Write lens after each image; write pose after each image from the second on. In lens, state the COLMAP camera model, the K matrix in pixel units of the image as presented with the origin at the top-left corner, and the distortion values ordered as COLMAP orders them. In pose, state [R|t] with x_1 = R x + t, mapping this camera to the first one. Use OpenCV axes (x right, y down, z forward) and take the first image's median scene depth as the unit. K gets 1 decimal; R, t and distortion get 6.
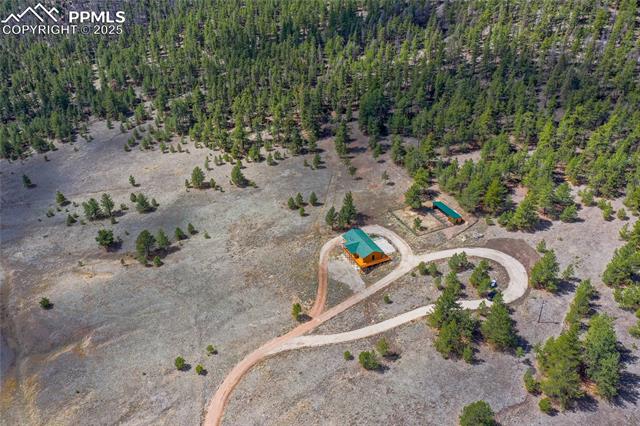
lens RADIAL K [[520.4, 0, 319.7], [0, 520.4, 213.3], [0, 0, 1]] dist [0.005707, 0.019159]
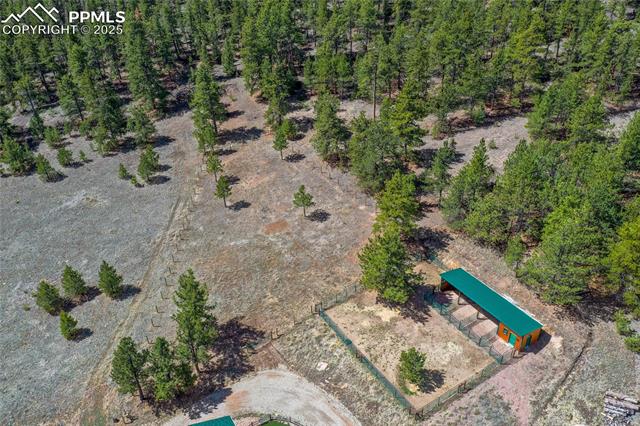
lens RADIAL K [[520.4, 0, 320.6], [0, 520.4, 212.3], [0, 0, 1]] dist [0.005707, 0.019159]
pose [[0.989802, -0.081728, 0.116672, 0.087366], [0.077883, 0.996270, 0.037154, -0.069904], [-0.119273, -0.027688, 0.992475, 0.575152]]
